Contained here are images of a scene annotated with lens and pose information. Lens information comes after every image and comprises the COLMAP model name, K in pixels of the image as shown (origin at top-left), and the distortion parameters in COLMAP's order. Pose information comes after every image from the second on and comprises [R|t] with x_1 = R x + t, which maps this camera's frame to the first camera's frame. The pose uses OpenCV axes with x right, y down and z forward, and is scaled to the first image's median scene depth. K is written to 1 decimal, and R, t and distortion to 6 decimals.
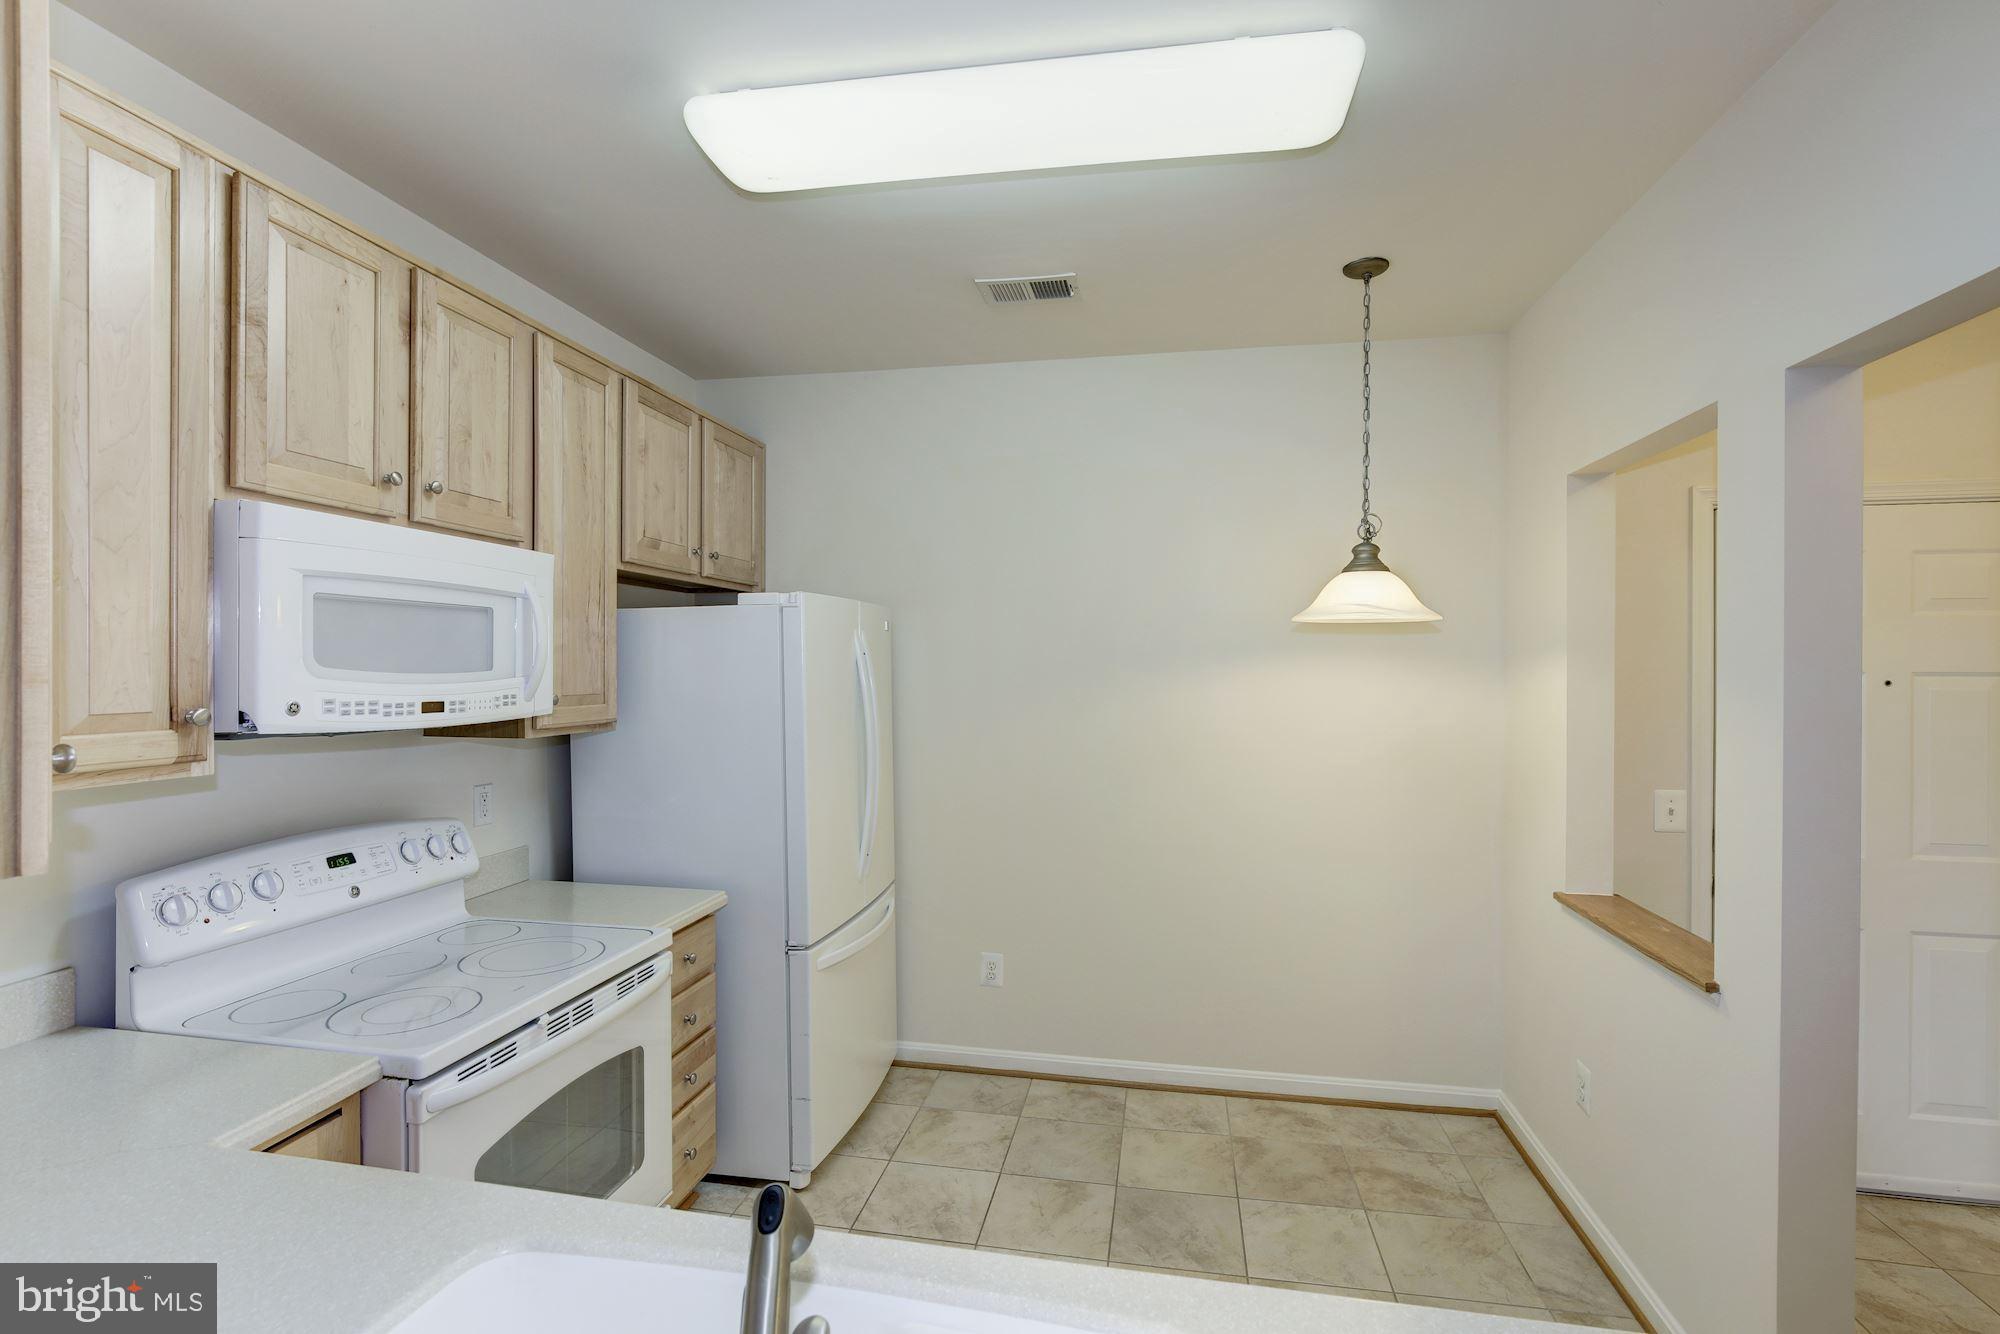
lens RADIAL K [[880.5, 0, 1018.4], [0, 880.5, 674.2], [0, 0, 1]] dist [-0.019618, -0.000035]
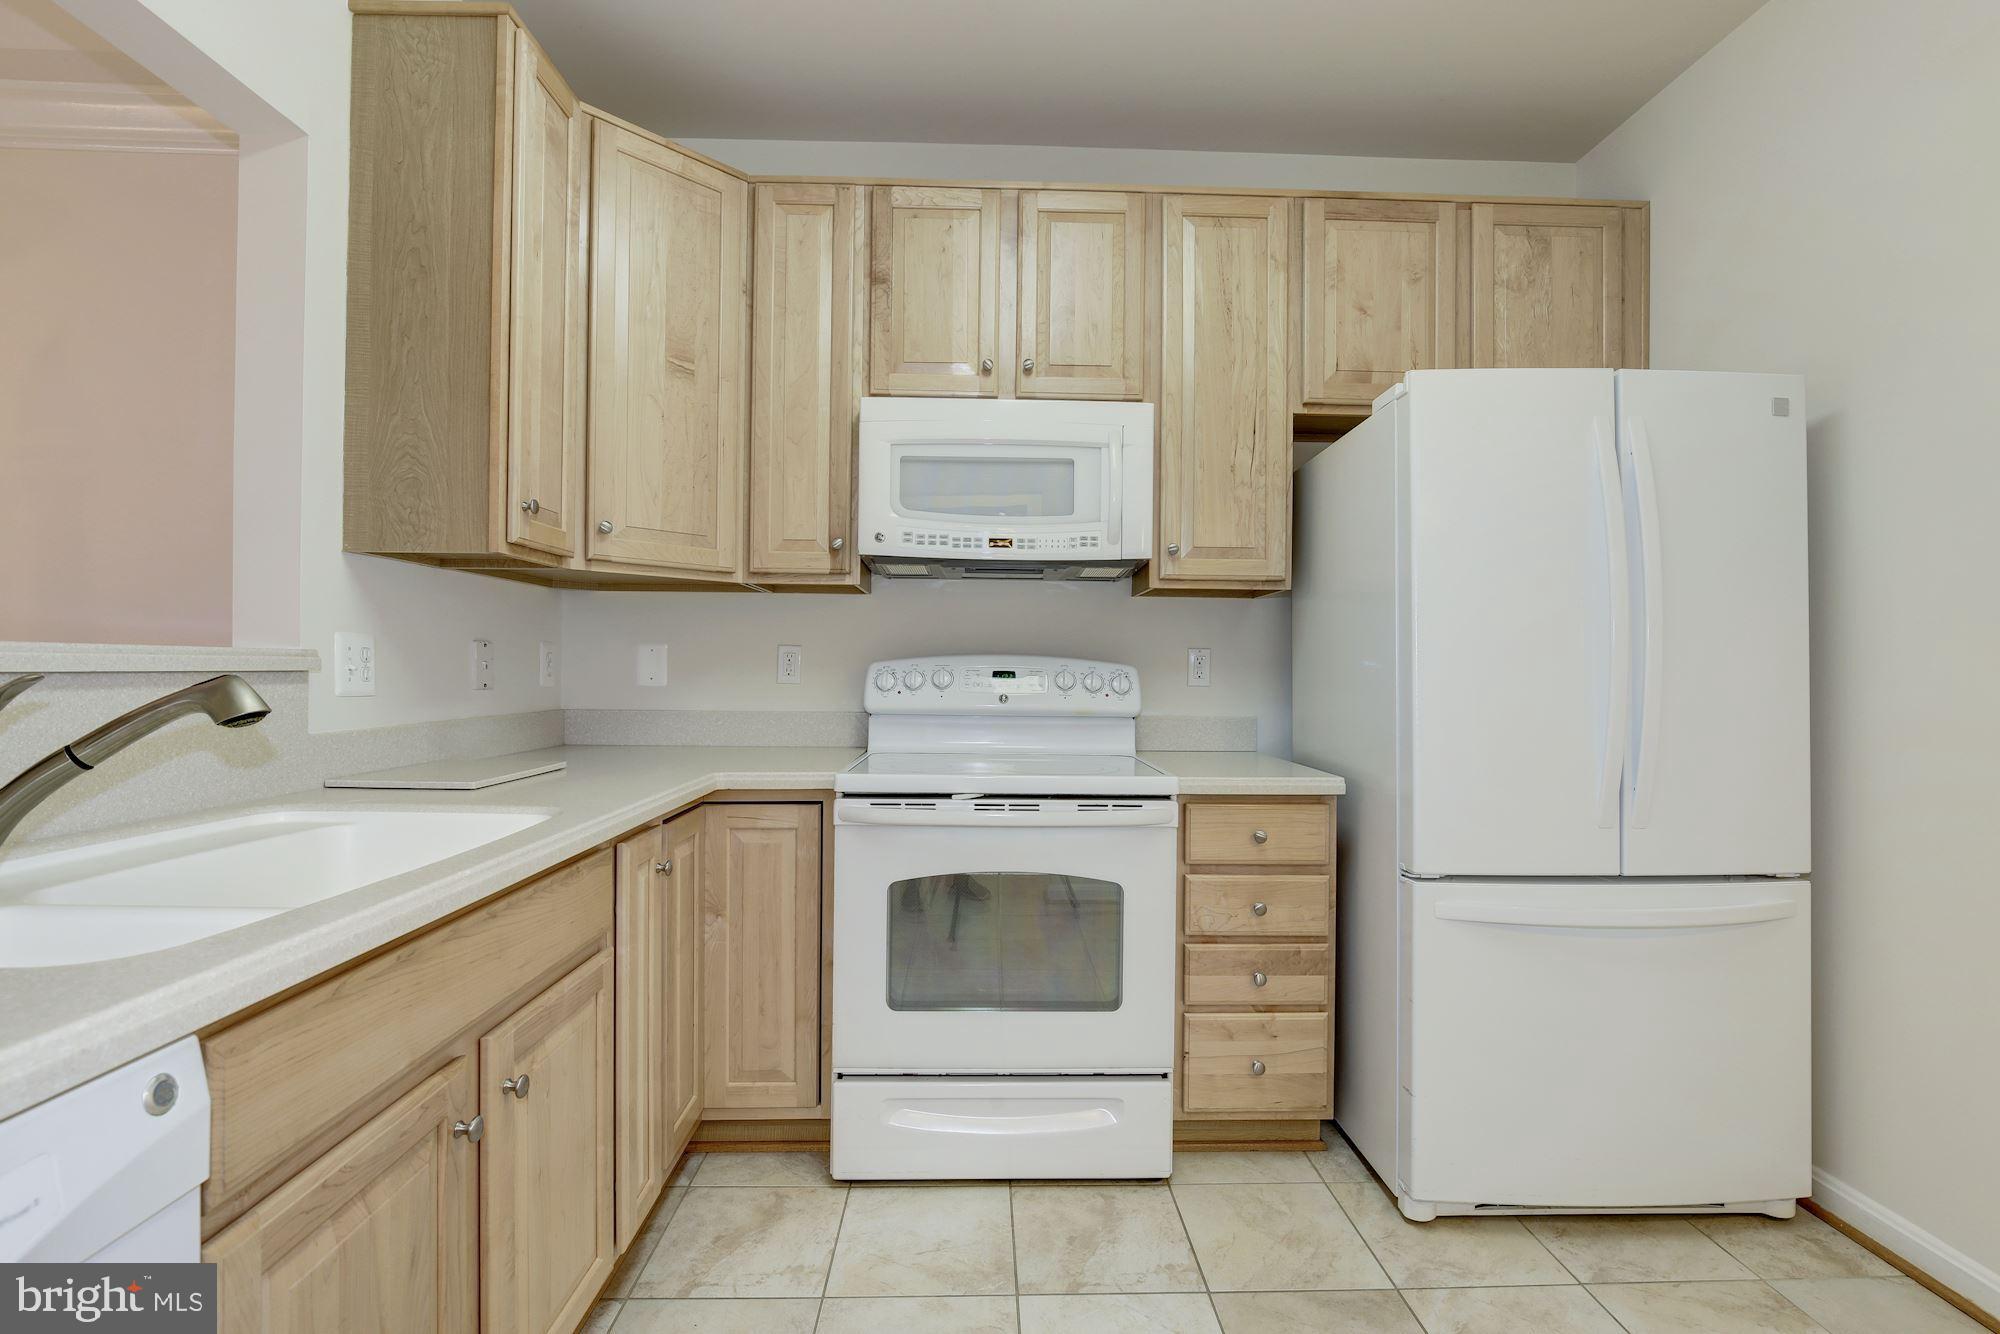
lens RADIAL K [[907.2, 0, 1000.0], [0, 907.2, 667.0], [0, 0, 1]] dist [-0.018701, 0.000836]
pose [[0.213712, -0.000788, -0.976896, 0.507282], [-0.011235, 0.999932, -0.003264, 0.193695], [0.976832, 0.011673, 0.213689, 0.660497]]
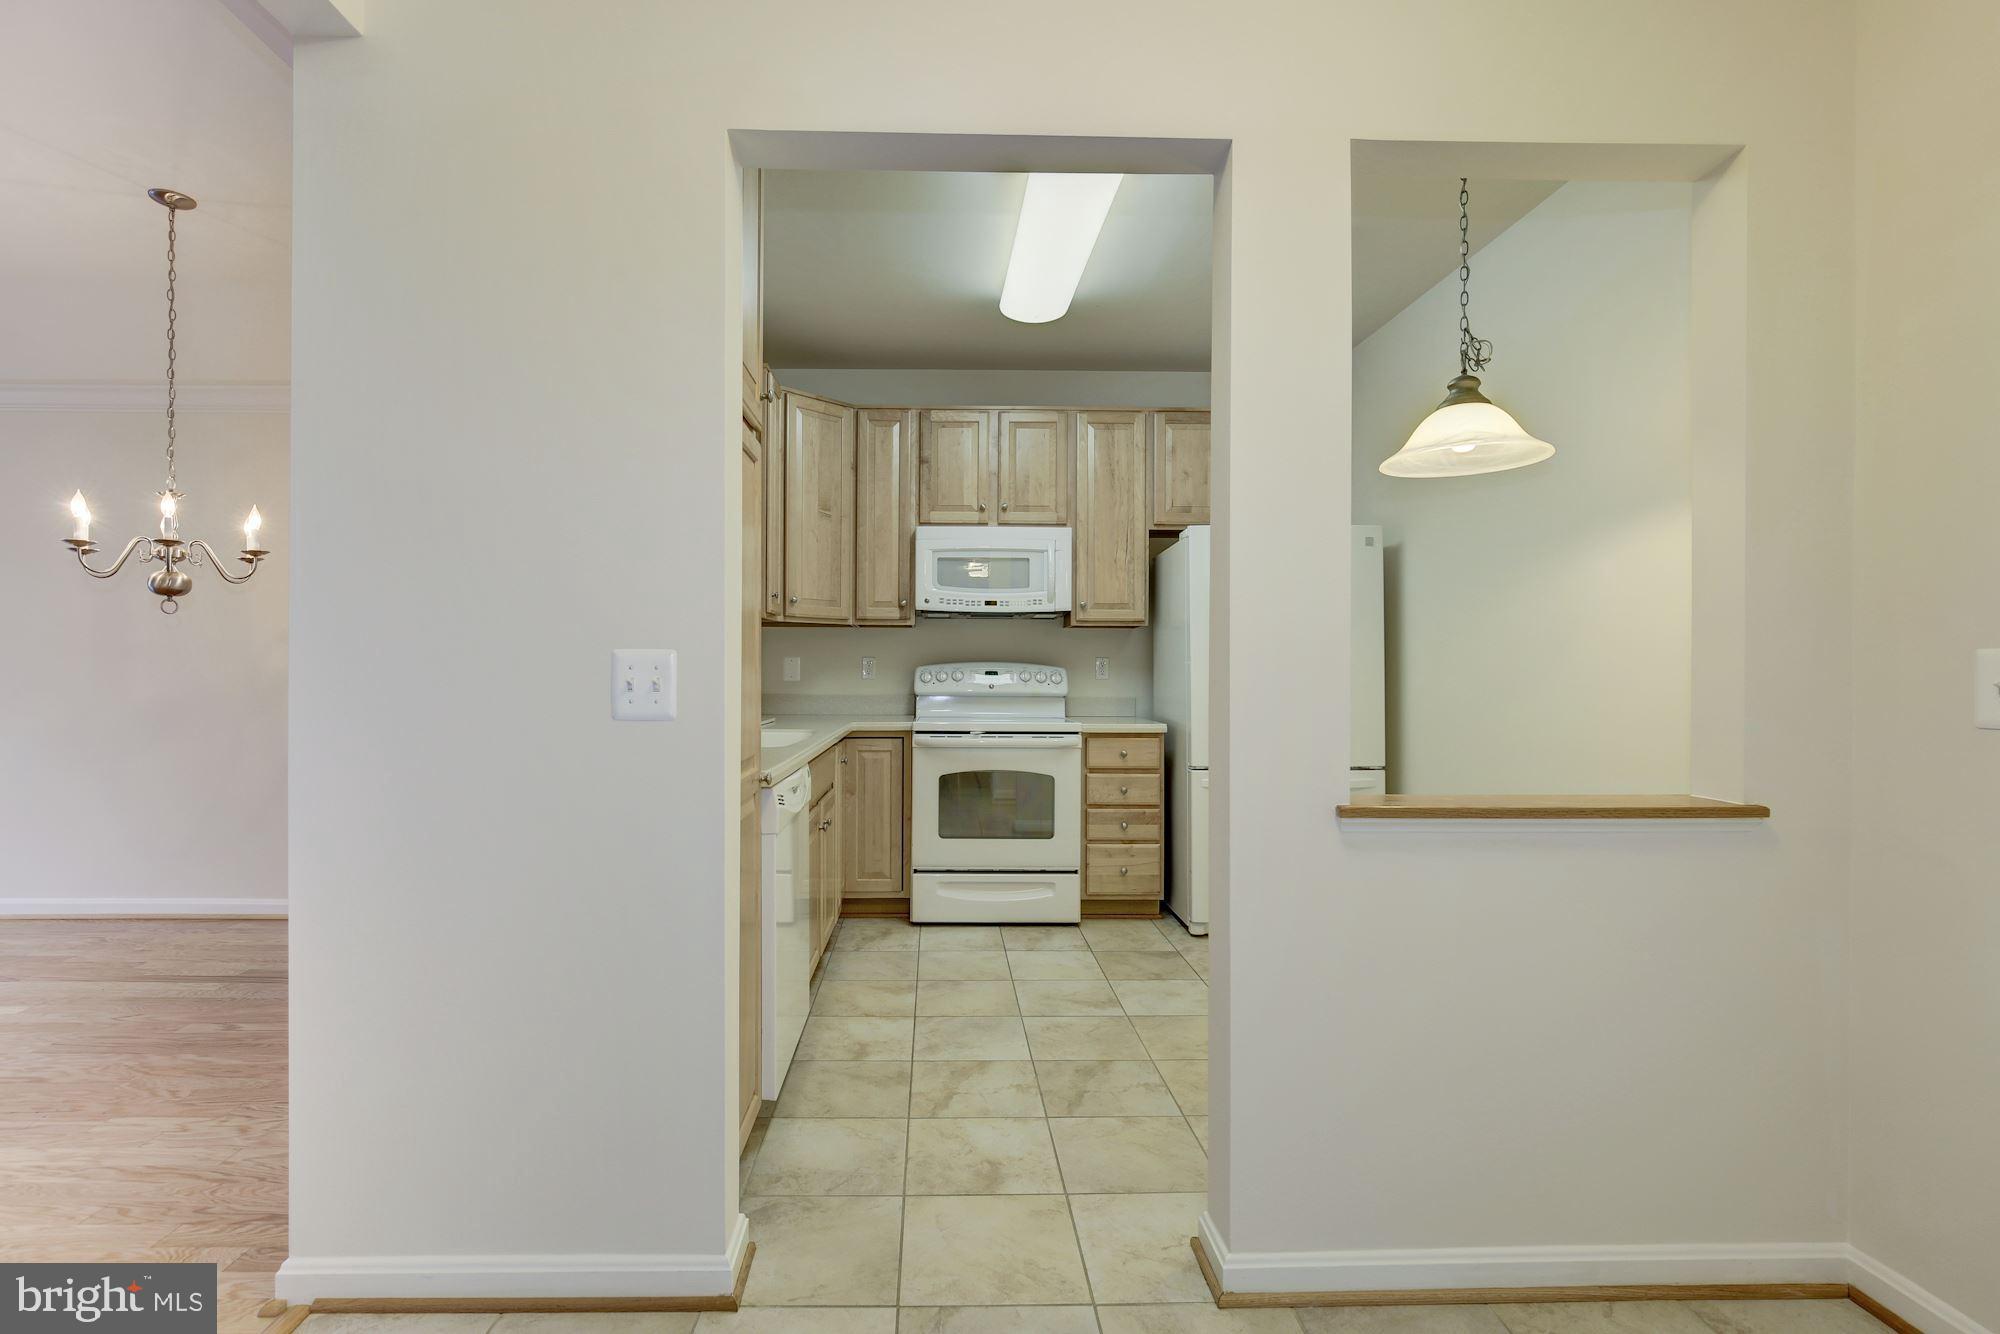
lens RADIAL K [[907.2, 0, 1000.0], [0, 907.2, 667.0], [0, 0, 1]] dist [-0.018701, 0.000836]
pose [[0.252890, -0.003720, -0.967488, 1.478963], [-0.005056, 0.999974, -0.005167, 0.196567], [0.967482, 0.006198, 0.252865, 0.381316]]
